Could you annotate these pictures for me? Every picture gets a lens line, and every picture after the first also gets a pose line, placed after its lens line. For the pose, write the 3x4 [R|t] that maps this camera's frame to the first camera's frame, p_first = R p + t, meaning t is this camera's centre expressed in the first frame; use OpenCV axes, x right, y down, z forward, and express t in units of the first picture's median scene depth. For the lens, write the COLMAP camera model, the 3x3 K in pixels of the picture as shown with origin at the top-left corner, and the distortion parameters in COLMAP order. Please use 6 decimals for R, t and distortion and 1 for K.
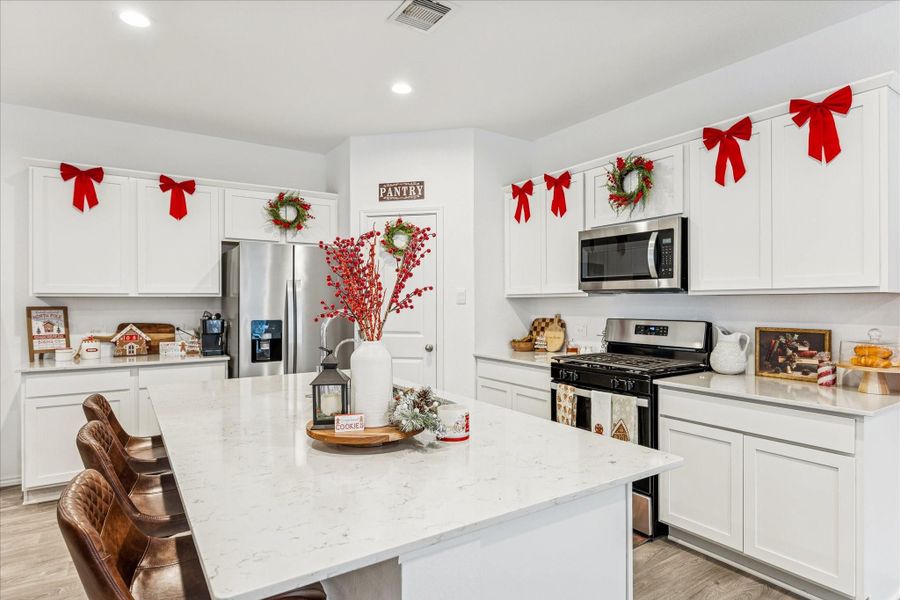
lens RADIAL K [[506.5, 0, 476.2], [0, 506.5, 298.8], [0, 0, 1]] dist [-0.001389, -0.000429]
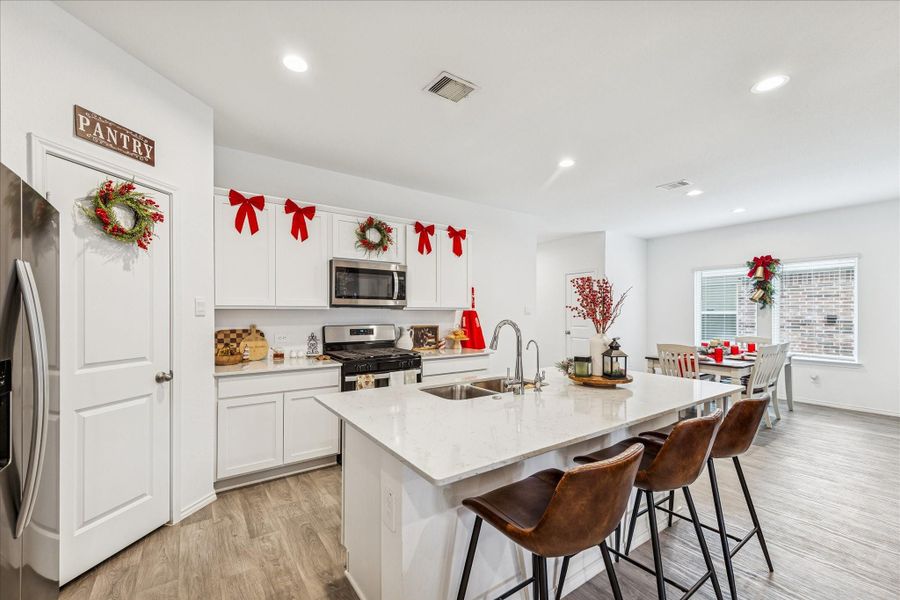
lens RADIAL K [[369.6, 0, 446.9], [0, 369.6, 312.0], [0, 0, 1]] dist [-0.000188, -0.000049]
pose [[-0.006813, 0.004355, 0.999967, -0.770287], [-0.006641, 0.999968, -0.004401, 0.004613], [-0.999955, -0.006671, -0.006784, 0.744106]]
